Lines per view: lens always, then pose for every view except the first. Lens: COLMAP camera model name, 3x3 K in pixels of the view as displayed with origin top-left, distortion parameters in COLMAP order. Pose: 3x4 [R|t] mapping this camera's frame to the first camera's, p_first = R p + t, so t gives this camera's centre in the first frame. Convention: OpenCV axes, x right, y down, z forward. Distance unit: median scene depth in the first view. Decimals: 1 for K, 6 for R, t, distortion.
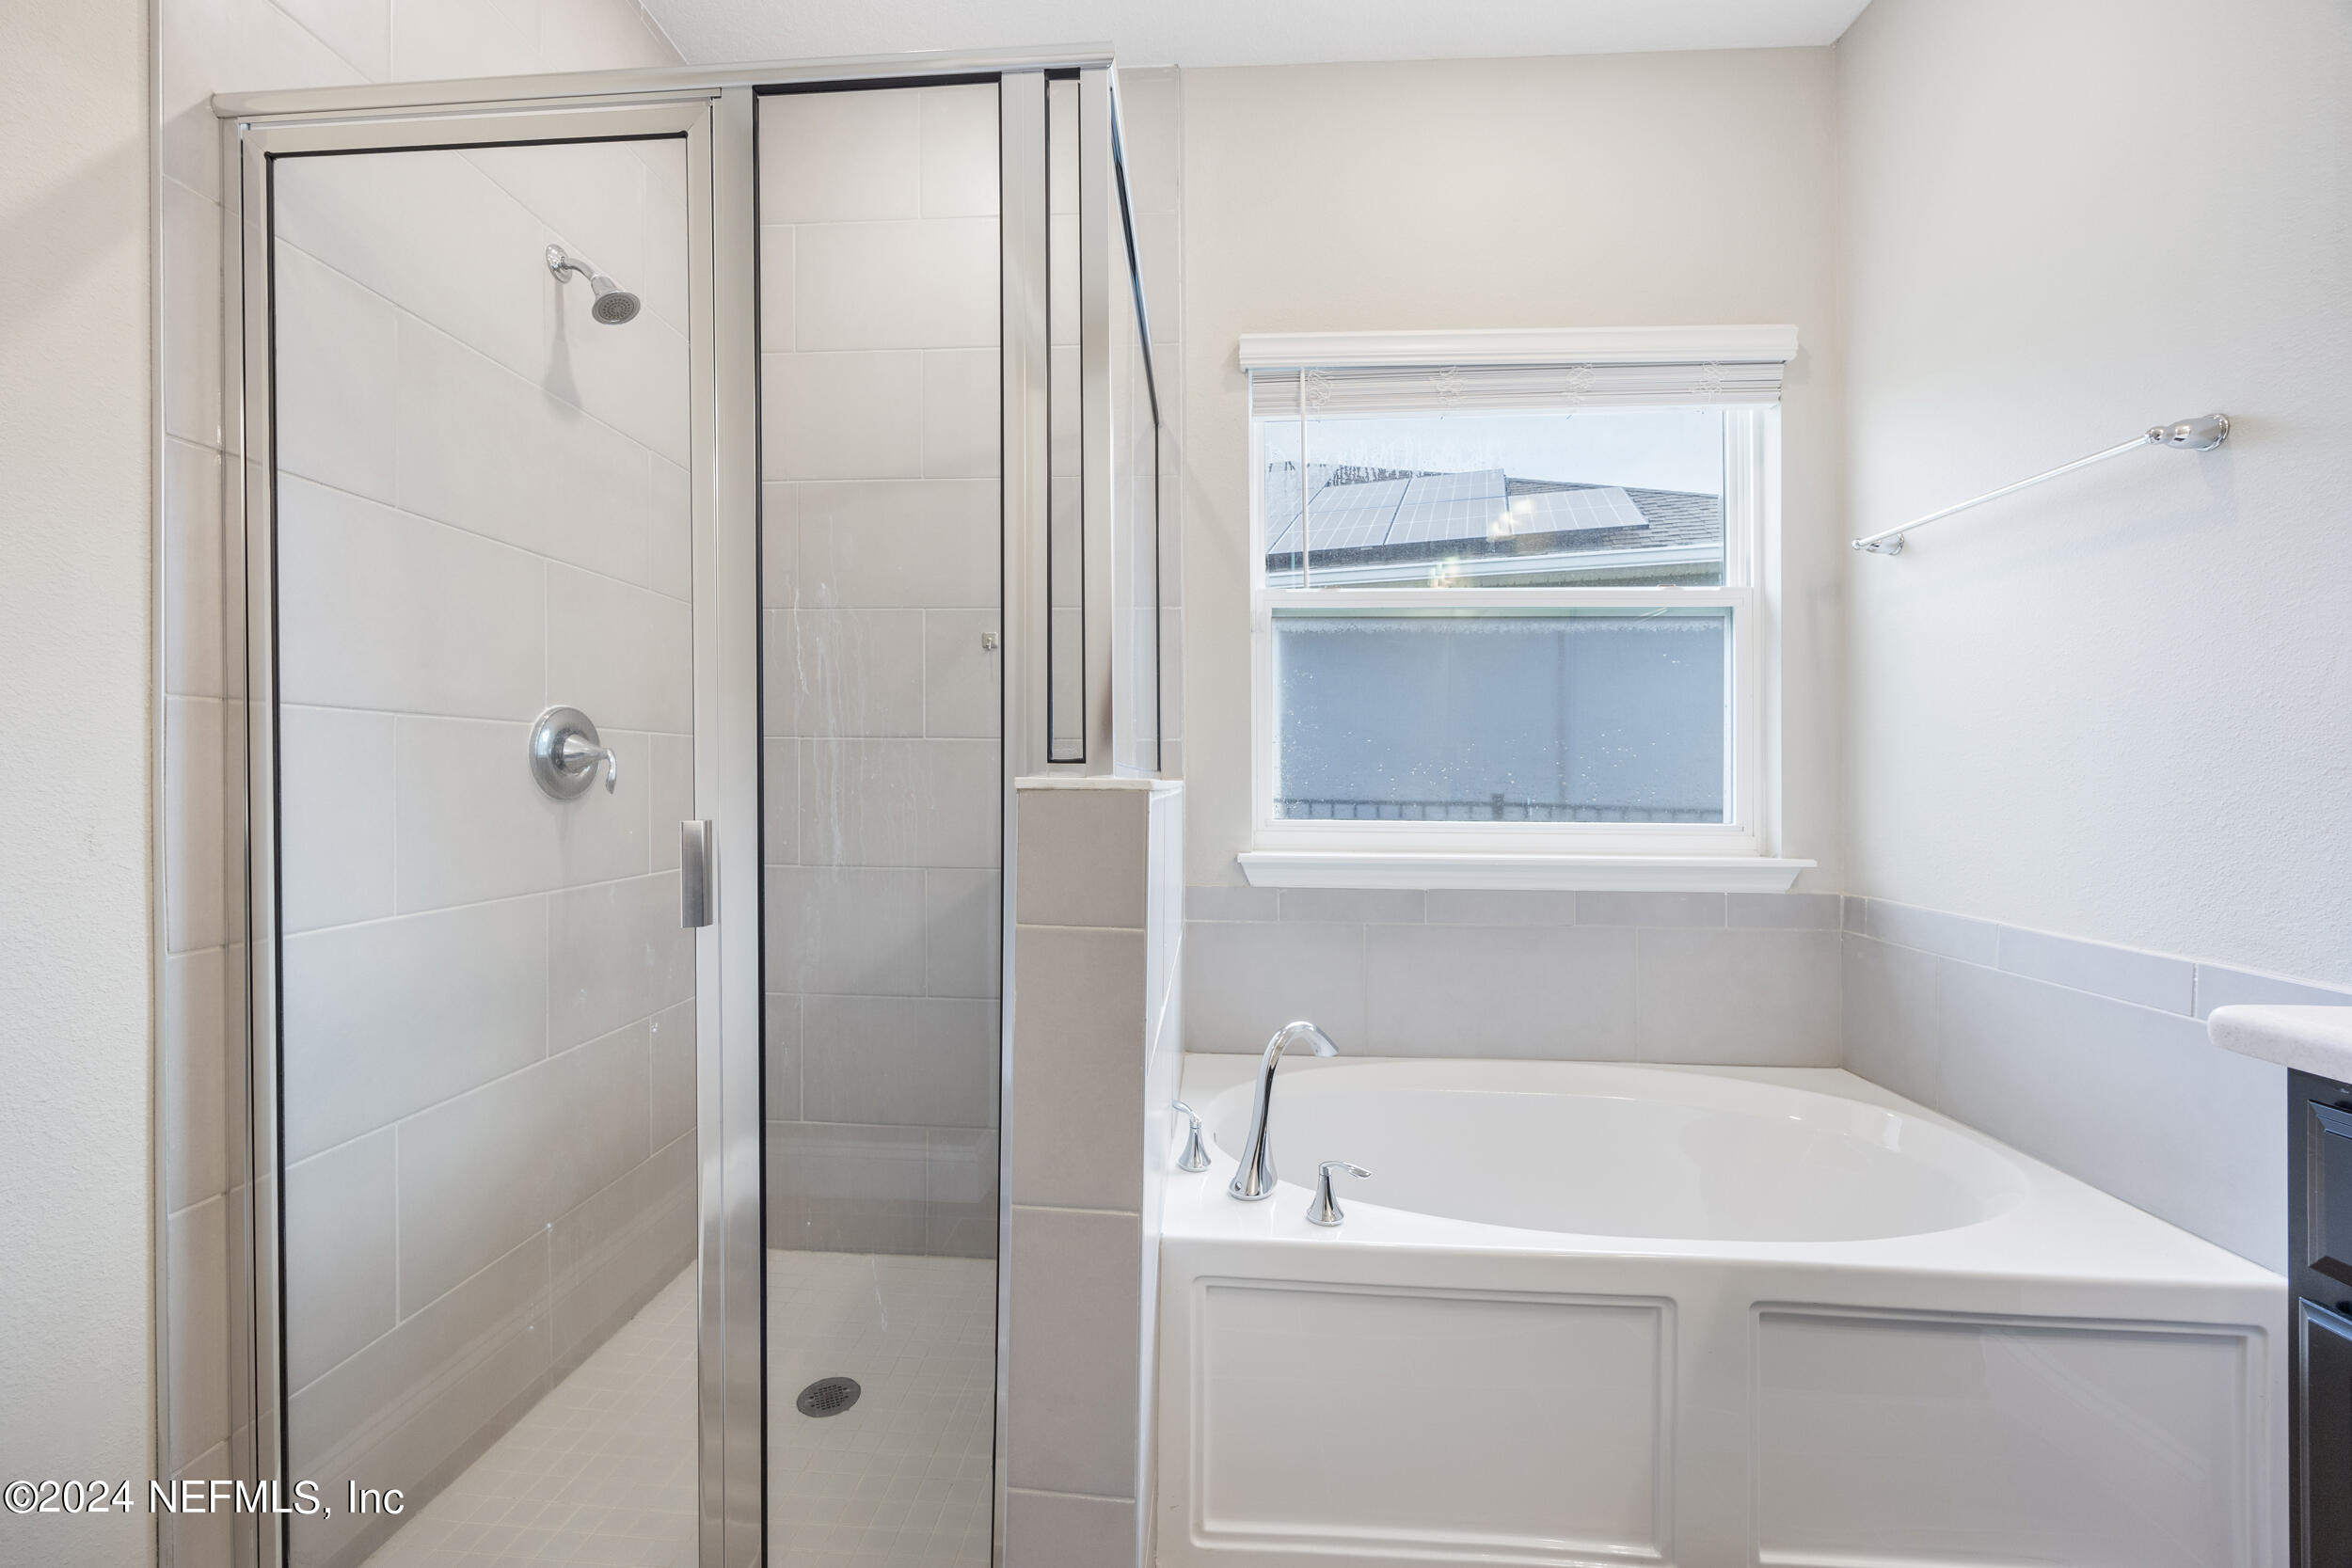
lens RADIAL K [[891.9, 0, 1164.4], [0, 891.9, 777.5], [0, 0, 1]] dist [-0.008543, -0.000208]
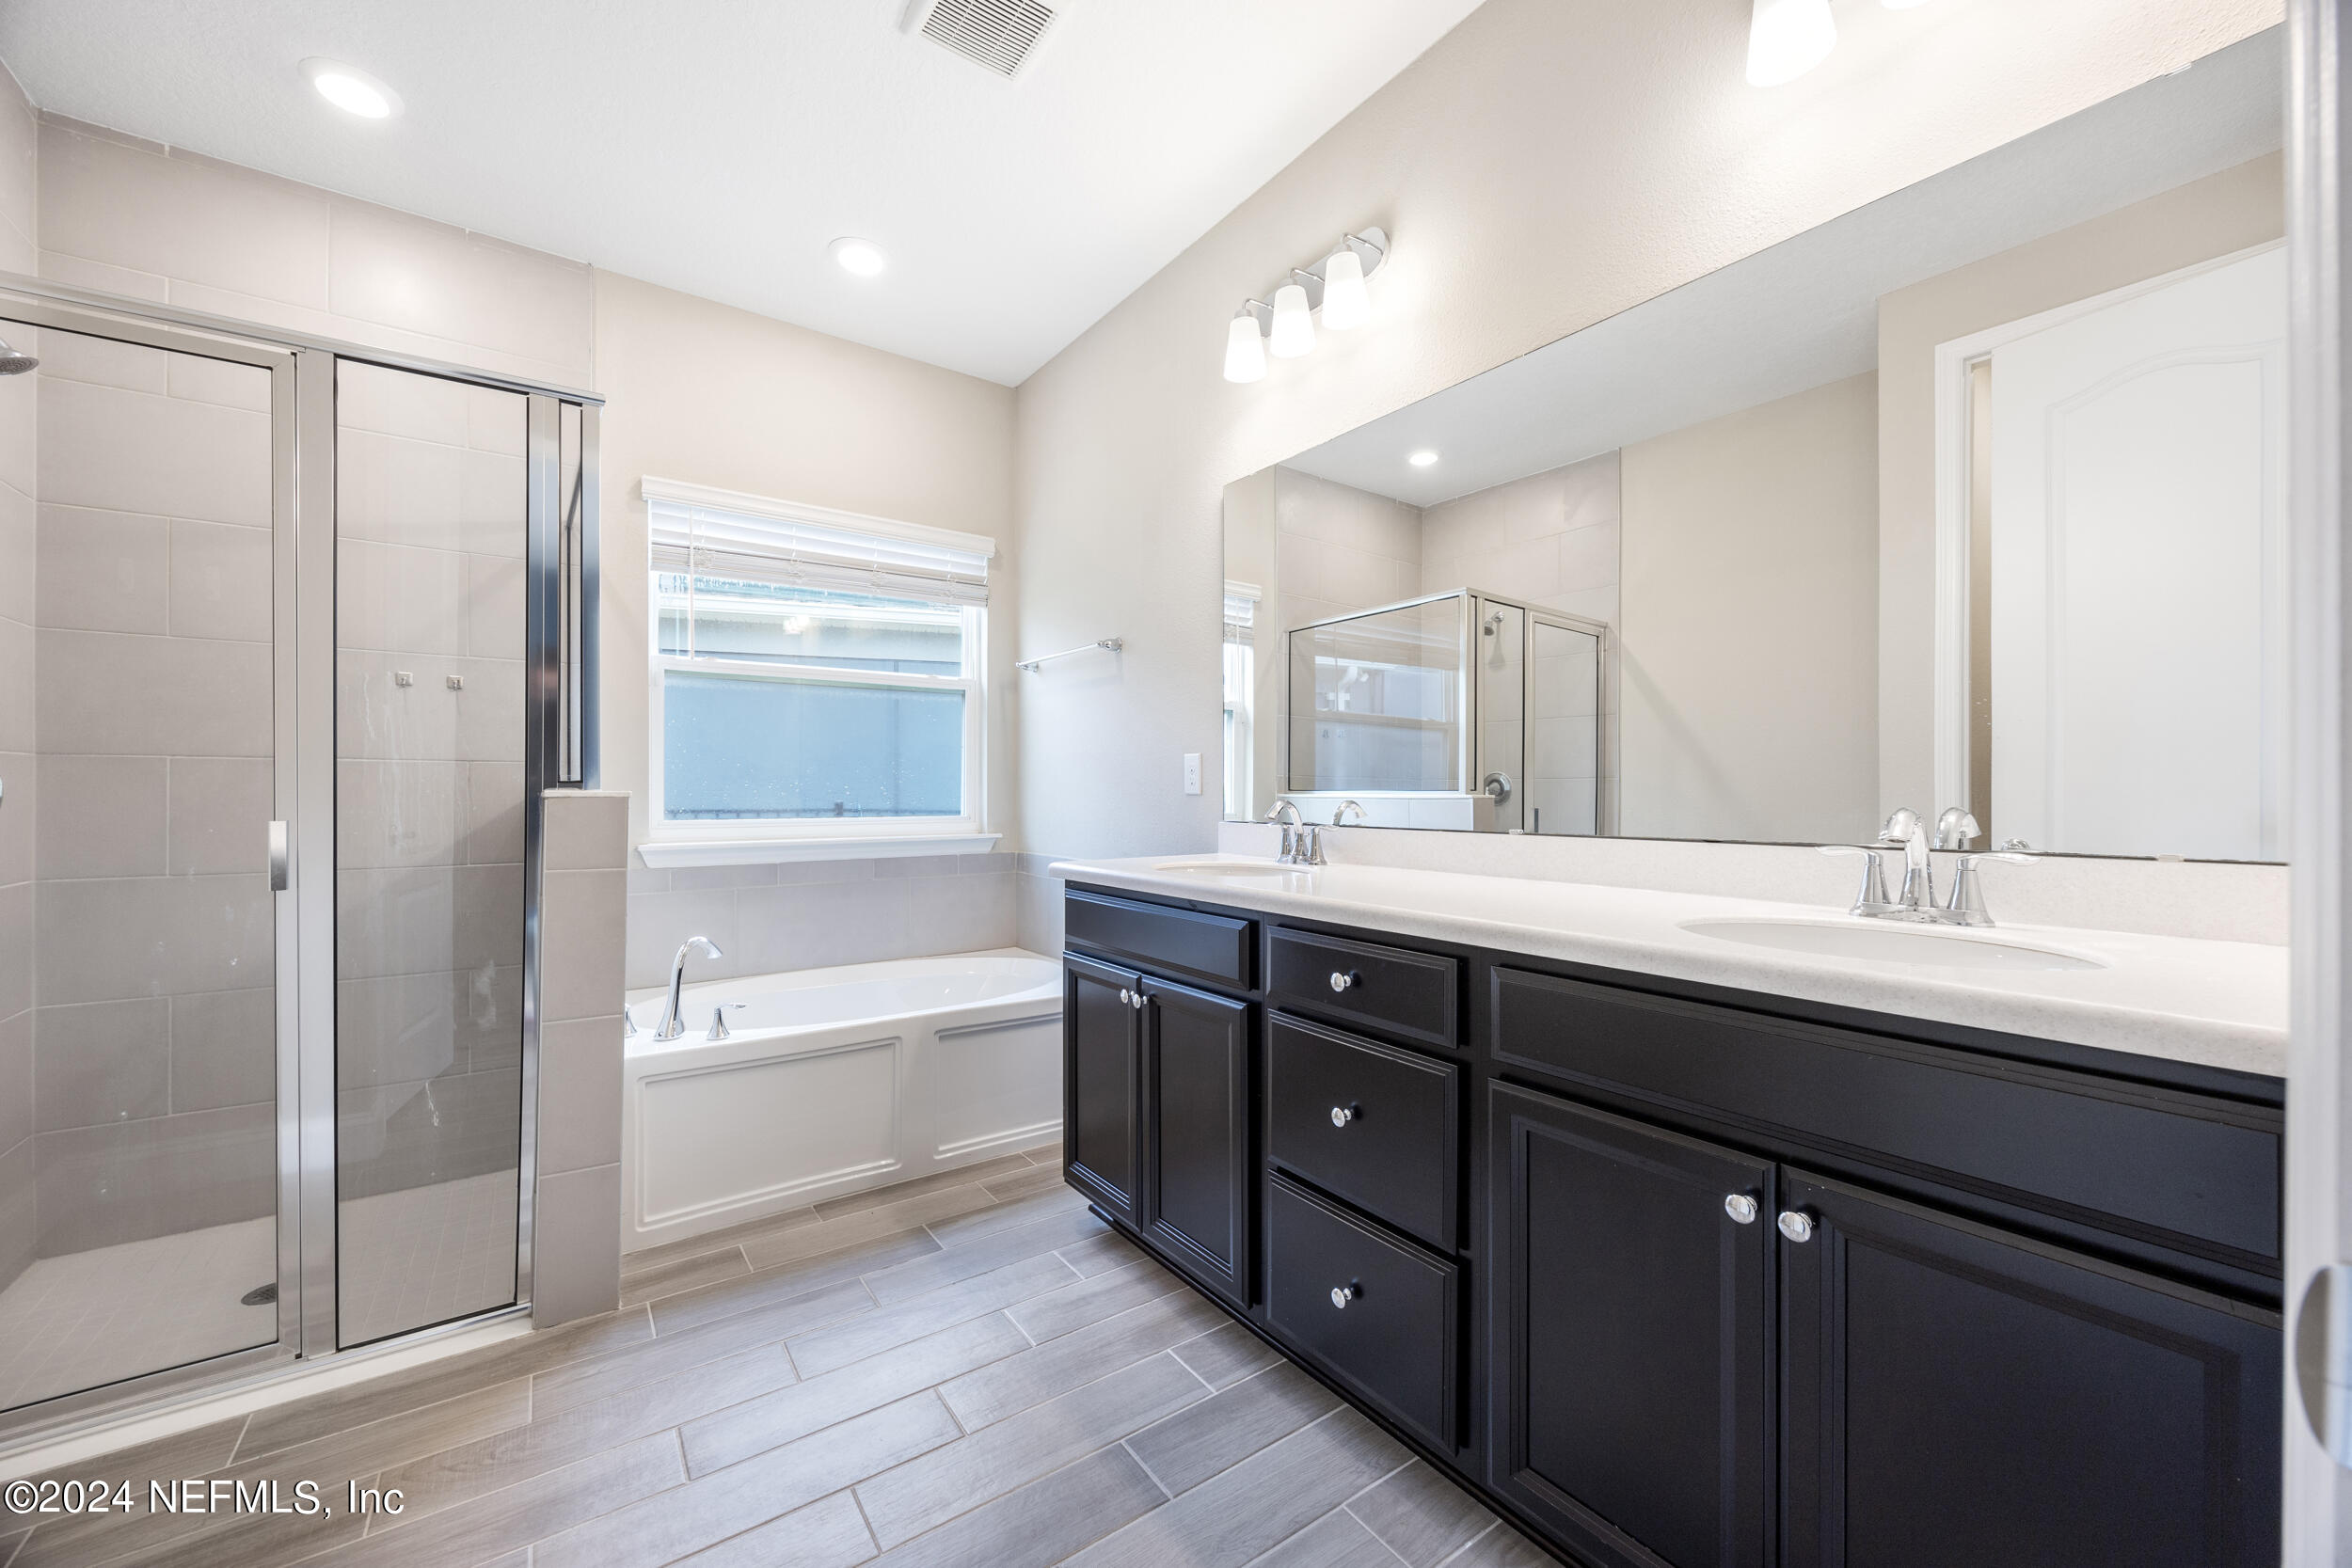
lens RADIAL K [[891.9, 0, 1164.4], [0, 891.9, 777.5], [0, 0, 1]] dist [-0.008543, -0.000208]
pose [[0.775749, 0.004175, 0.631027, -0.172846], [0.006938, 0.999861, -0.015145, 0.007540], [-0.631003, 0.016126, 0.775613, -0.656022]]
